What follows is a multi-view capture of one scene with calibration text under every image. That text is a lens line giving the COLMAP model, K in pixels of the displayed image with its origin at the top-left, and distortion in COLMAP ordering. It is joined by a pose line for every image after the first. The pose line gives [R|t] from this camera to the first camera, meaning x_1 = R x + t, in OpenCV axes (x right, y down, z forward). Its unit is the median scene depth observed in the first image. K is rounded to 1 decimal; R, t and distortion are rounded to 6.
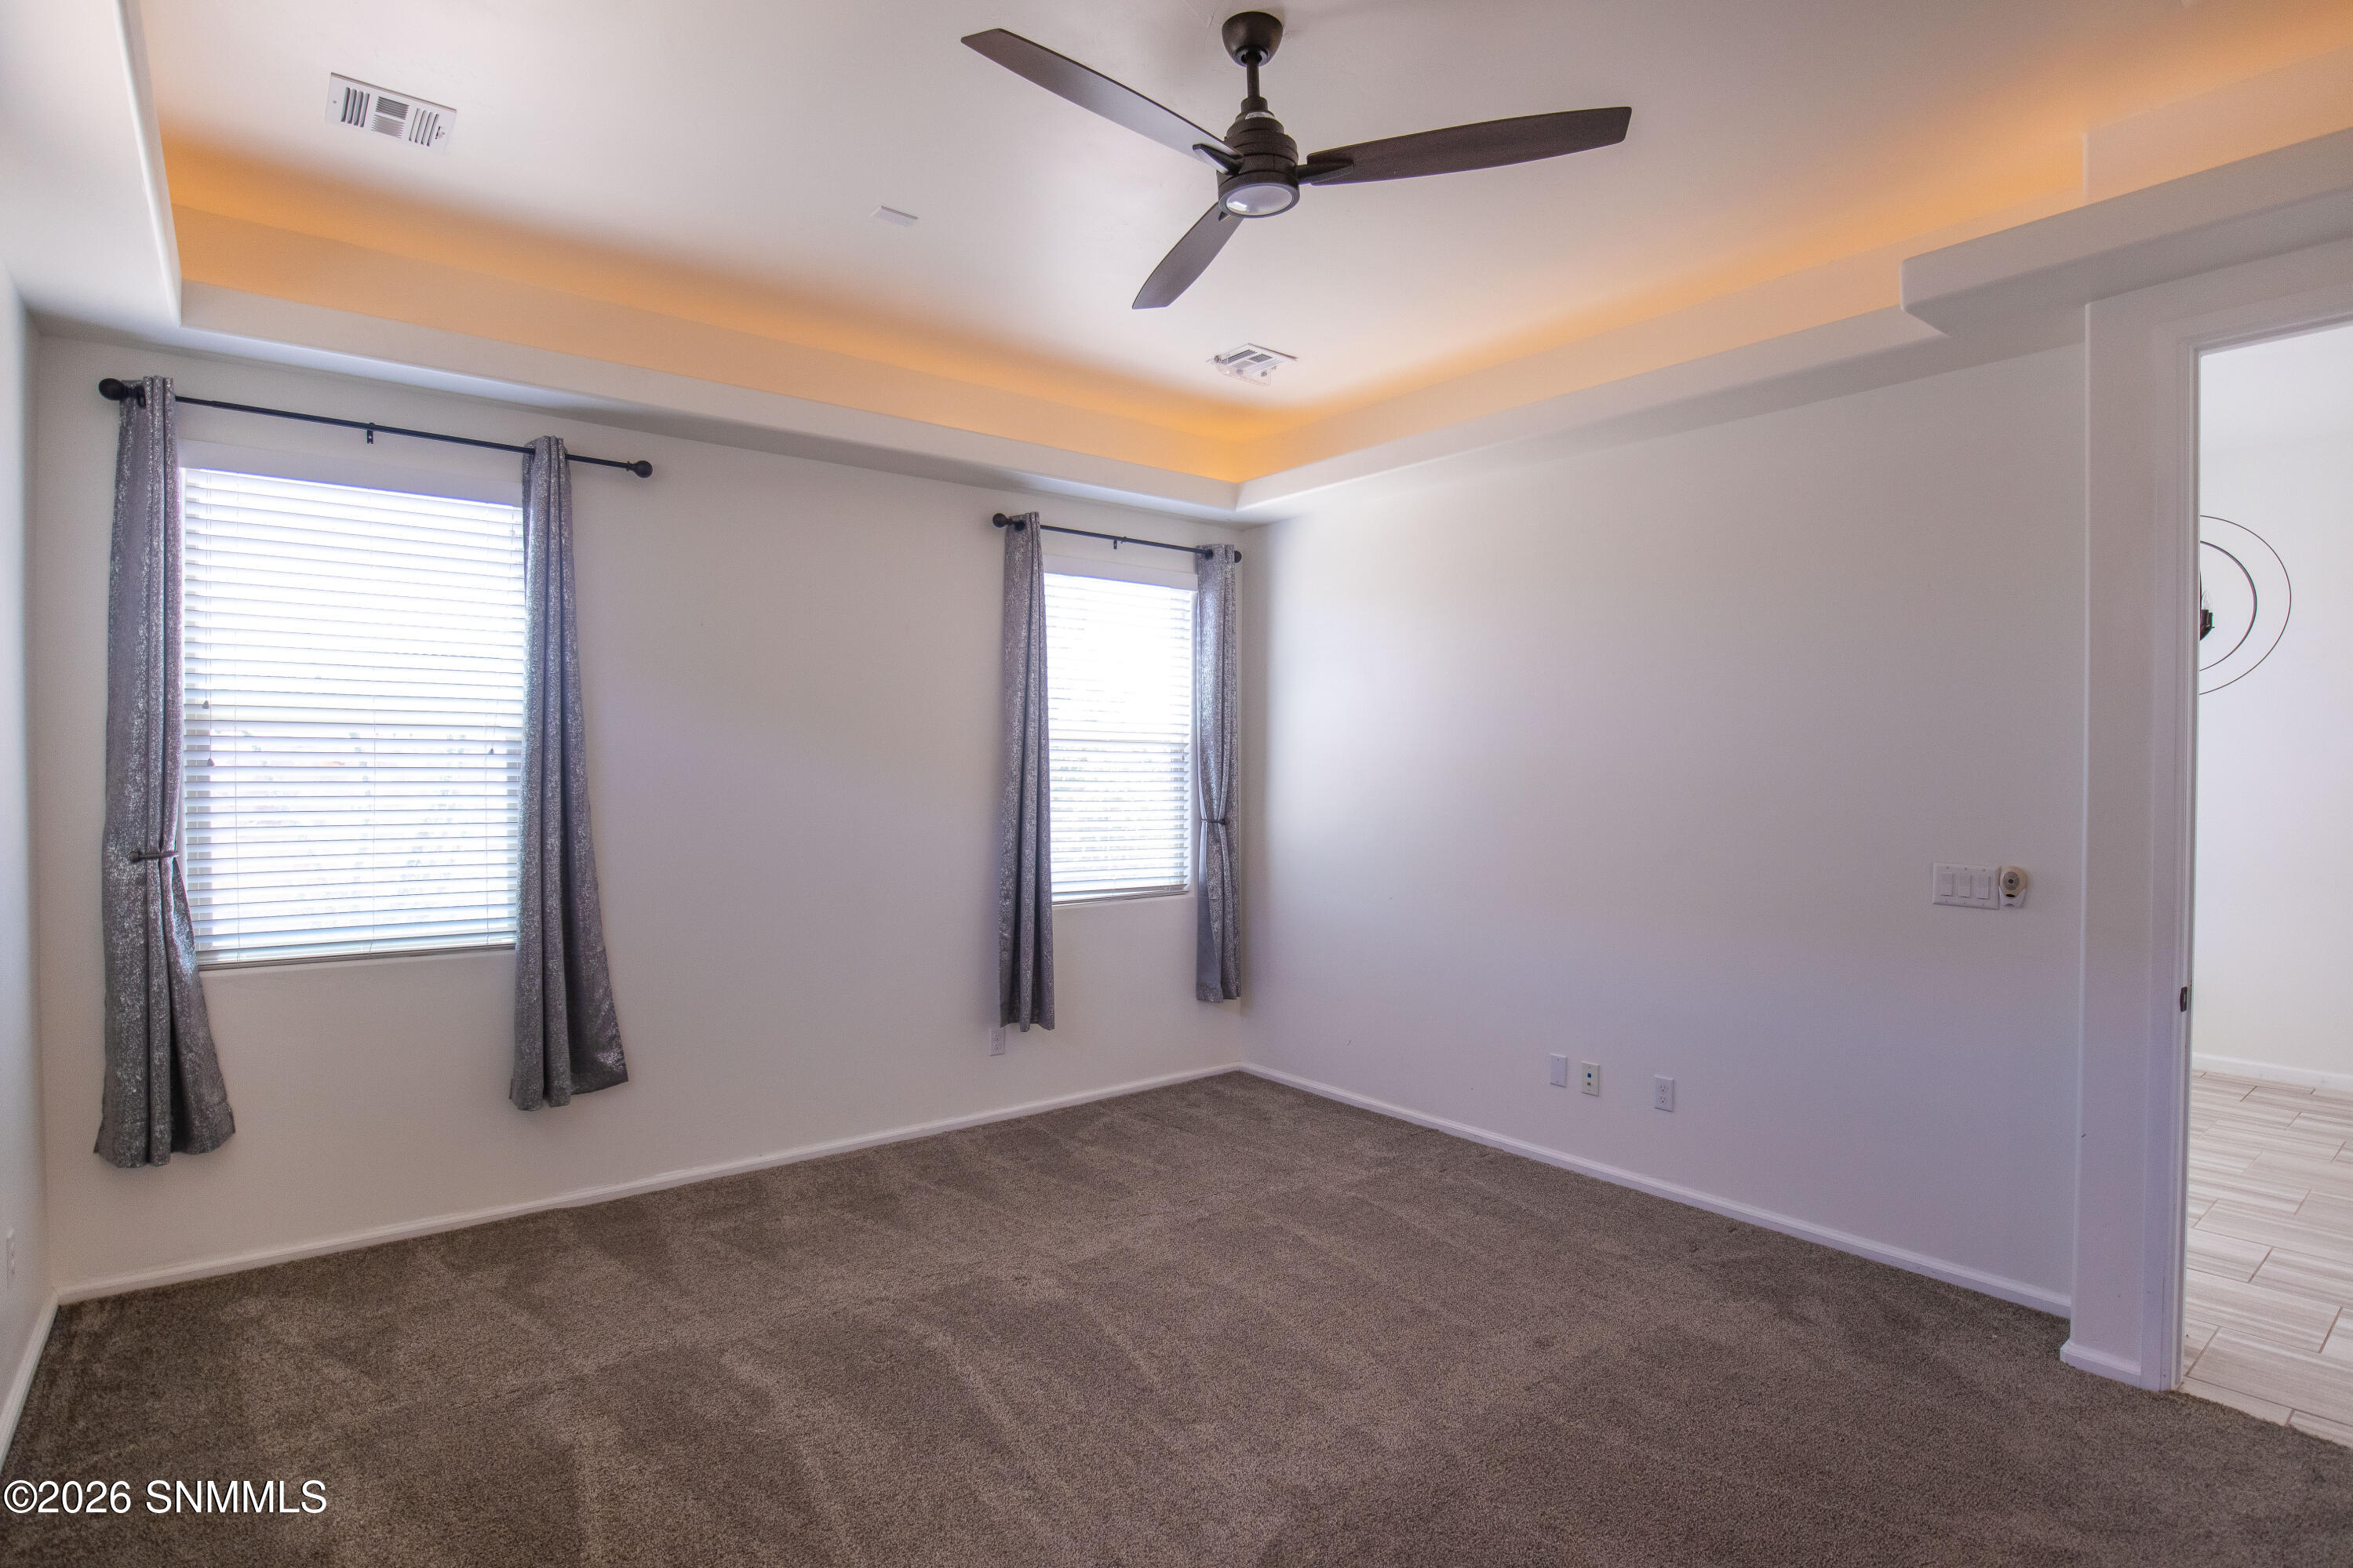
lens RADIAL K [[1177.0, 0, 1197.4], [0, 1177.0, 794.0], [0, 0, 1]] dist [-0.039854, 0.008812]
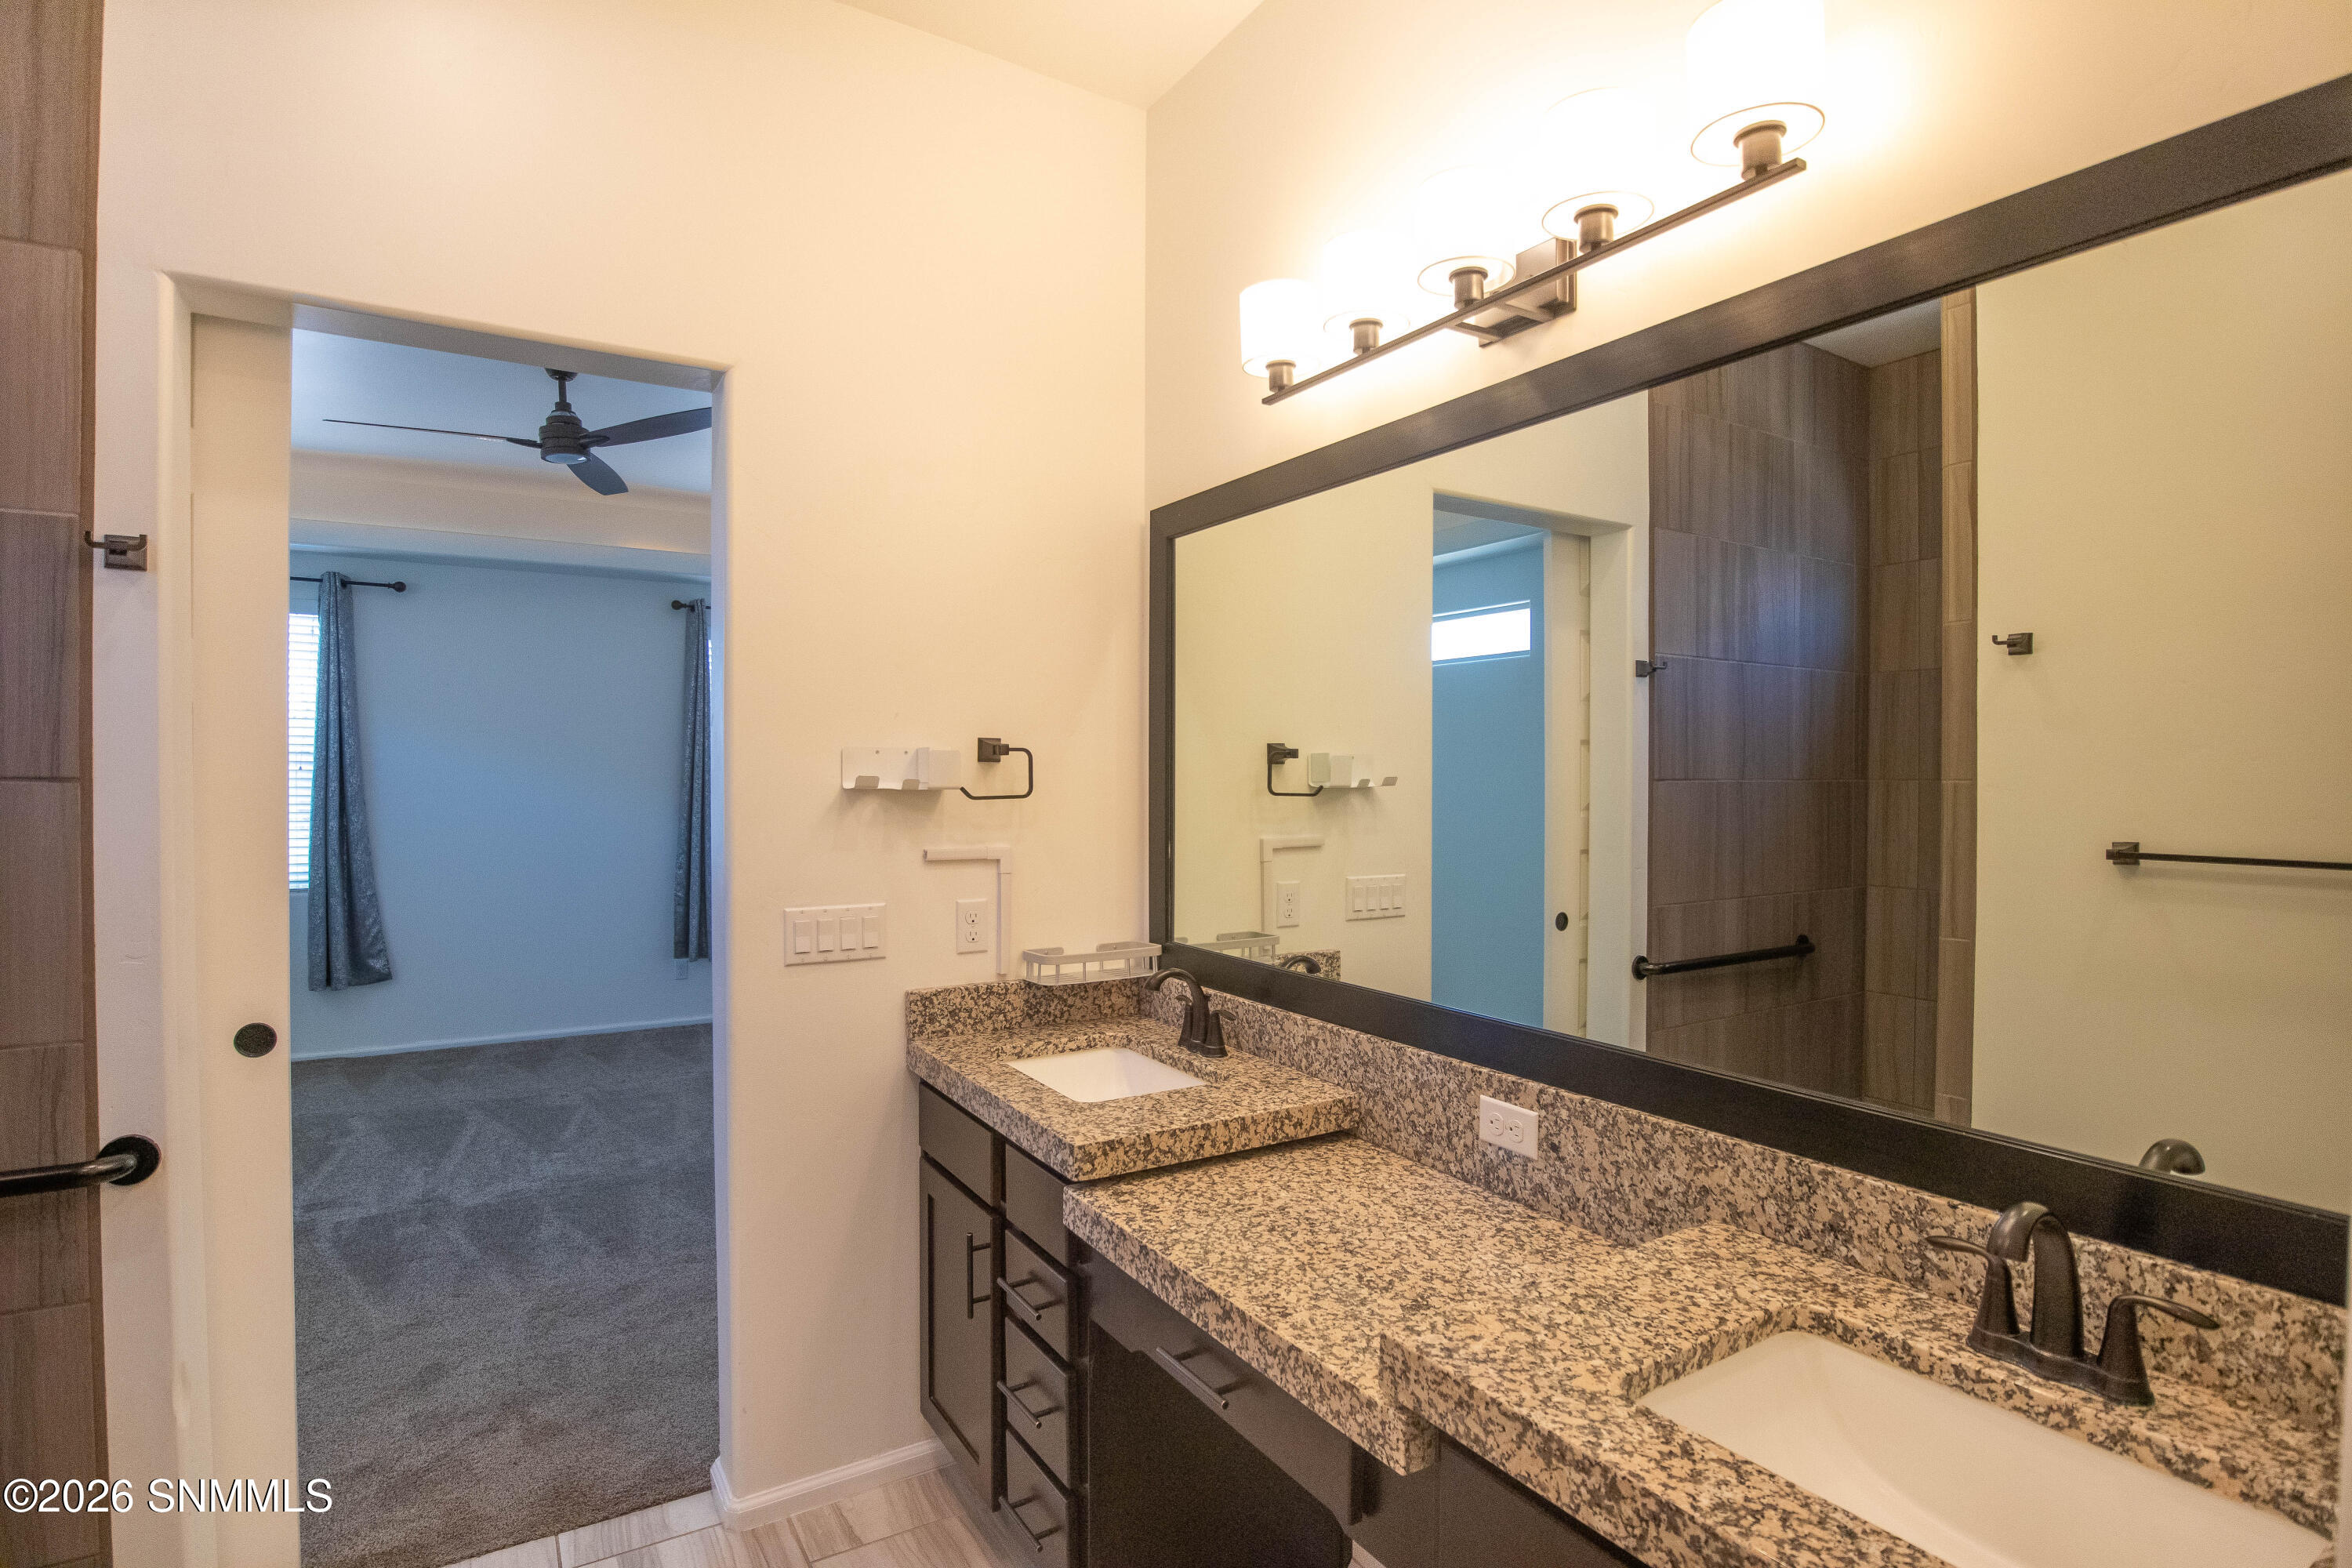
lens RADIAL K [[1176.7, 0, 1196.9], [0, 1176.7, 794.0], [0, 0, 1]] dist [-0.039854, 0.008812]
pose [[0.992940, 0.001255, -0.118614, 0.788438], [-0.002253, 0.999963, -0.008284, 0.009782], [0.118599, 0.008493, 0.992906, -0.421525]]
